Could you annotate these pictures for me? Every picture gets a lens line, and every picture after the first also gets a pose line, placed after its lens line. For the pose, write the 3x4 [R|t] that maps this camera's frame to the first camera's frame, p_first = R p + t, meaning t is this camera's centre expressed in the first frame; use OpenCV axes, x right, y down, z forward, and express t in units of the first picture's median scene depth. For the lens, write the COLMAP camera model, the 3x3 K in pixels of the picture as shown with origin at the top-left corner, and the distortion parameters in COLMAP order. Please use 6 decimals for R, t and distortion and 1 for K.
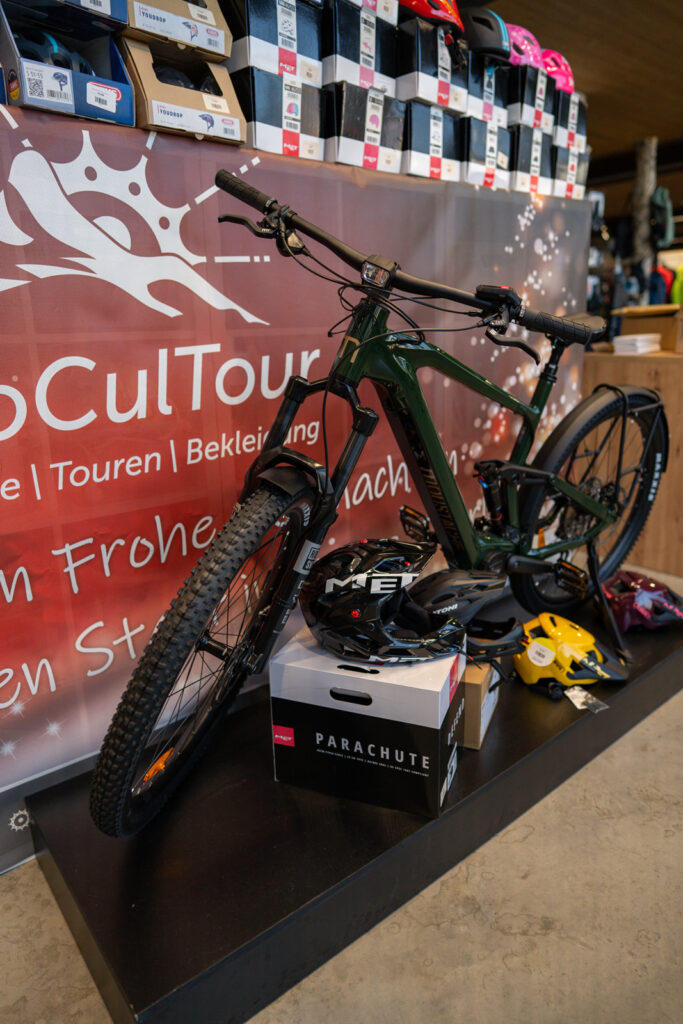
lens RADIAL K [[698.1, 0, 341.5], [0, 698.1, 512.0], [0, 0, 1]] dist [0.007741, 0.004109]
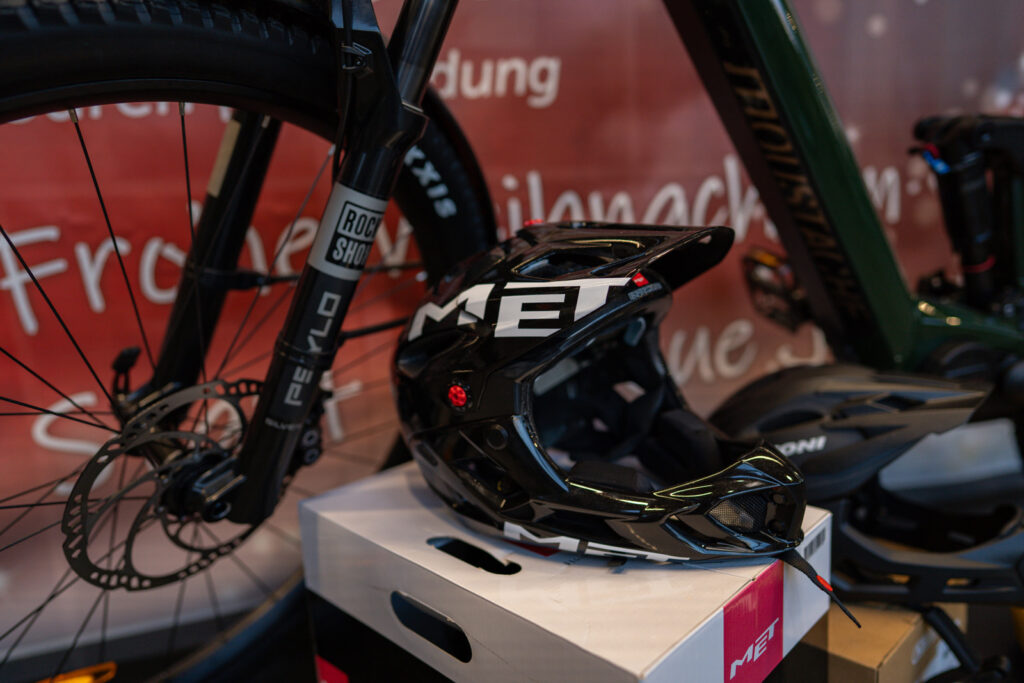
lens RADIAL K [[698.1, 0, 510.7], [0, 698.1, 361.3], [0, 0, 1]] dist [0.007741, 0.004109]
pose [[0.908974, 0.046874, -0.414209, 0.168866], [-0.078845, 0.995054, -0.060419, 0.129391], [0.409328, 0.087577, 0.908174, 0.595202]]
